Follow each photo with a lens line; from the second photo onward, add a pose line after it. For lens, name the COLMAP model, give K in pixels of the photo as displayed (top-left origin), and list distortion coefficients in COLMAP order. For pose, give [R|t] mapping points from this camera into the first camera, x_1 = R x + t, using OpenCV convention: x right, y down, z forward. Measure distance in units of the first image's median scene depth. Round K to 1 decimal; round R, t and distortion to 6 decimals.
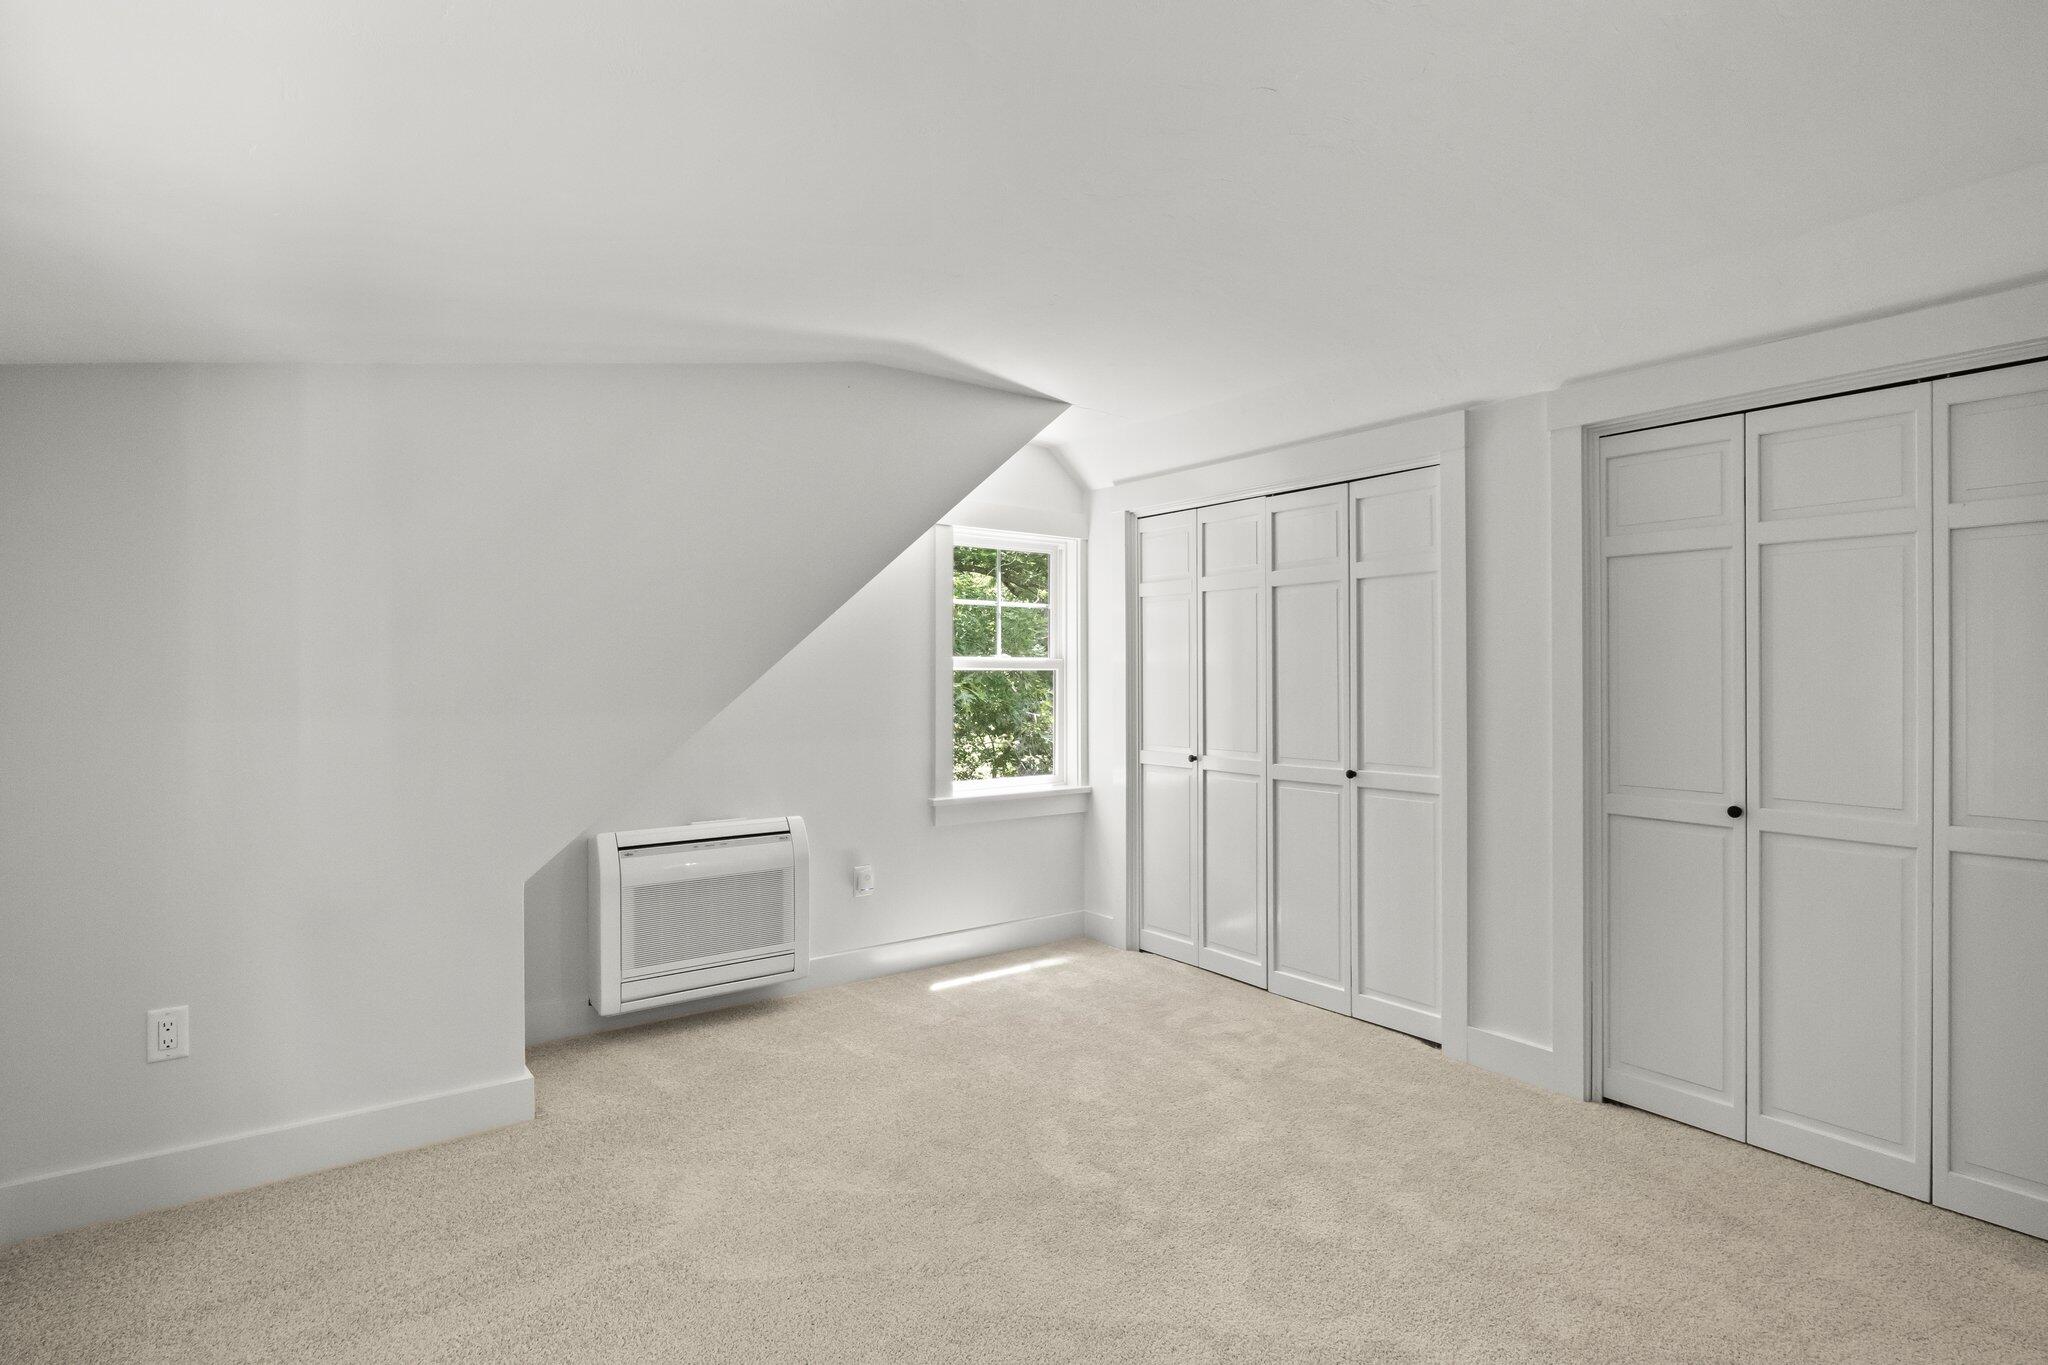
lens RADIAL K [[1027.0, 0, 1024.0], [0, 1027.0, 682.5], [0, 0, 1]] dist [-0.000515, 0.000075]
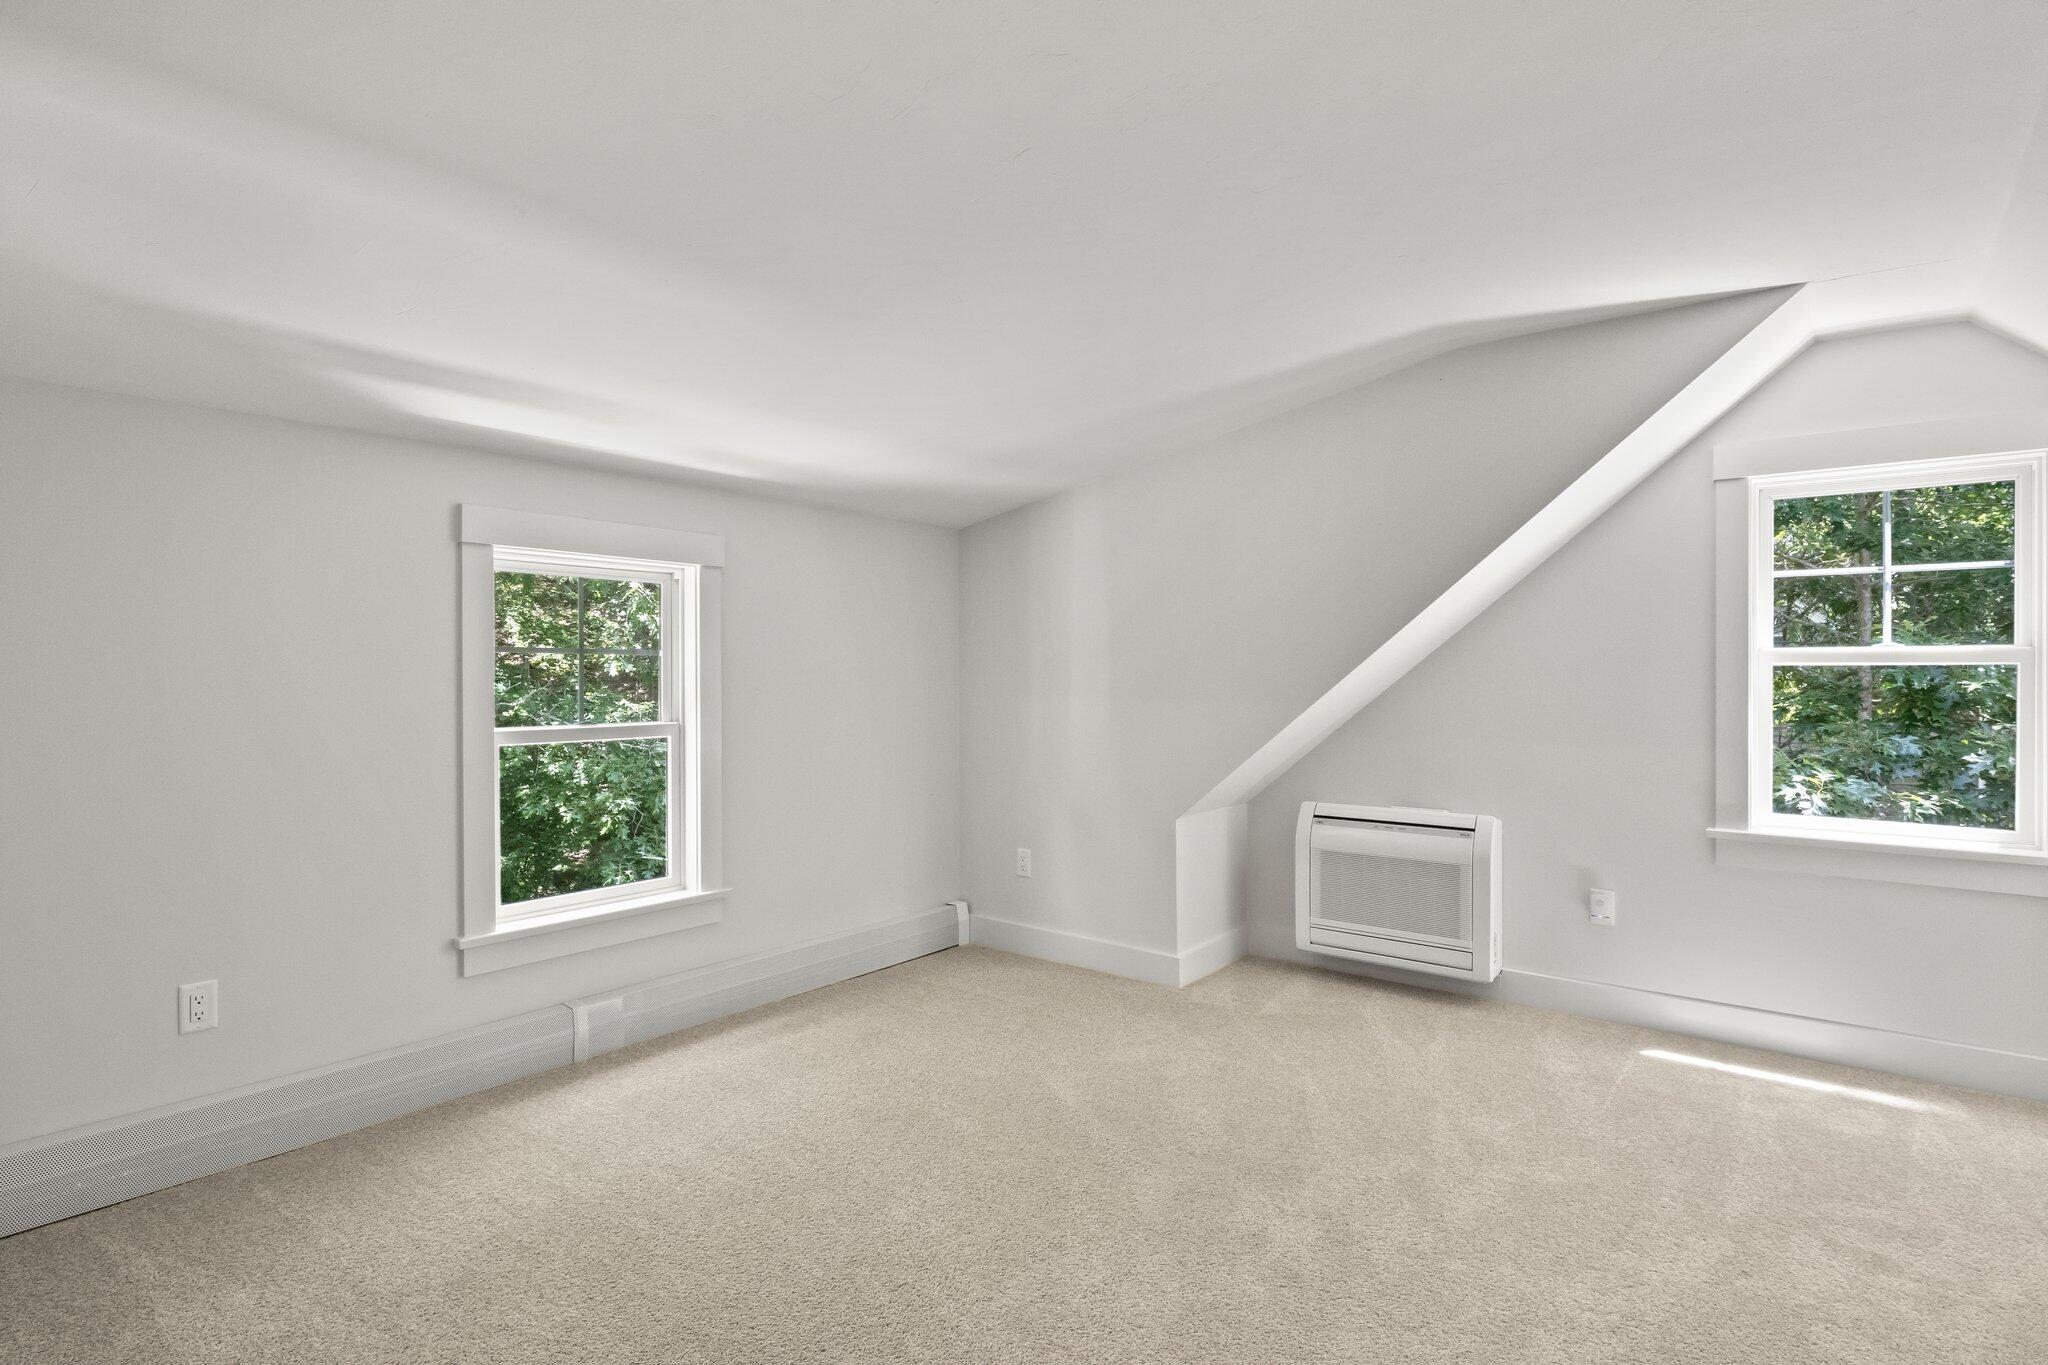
lens RADIAL K [[1027.0, 0, 1024.0], [0, 1027.0, 682.5], [0, 0, 1]] dist [-0.000515, 0.000075]
pose [[0.259789, 0.011092, -0.965602, 0.613508], [-0.009405, 0.999916, 0.008955, -0.001540], [0.965620, 0.006755, 0.259872, 0.324235]]
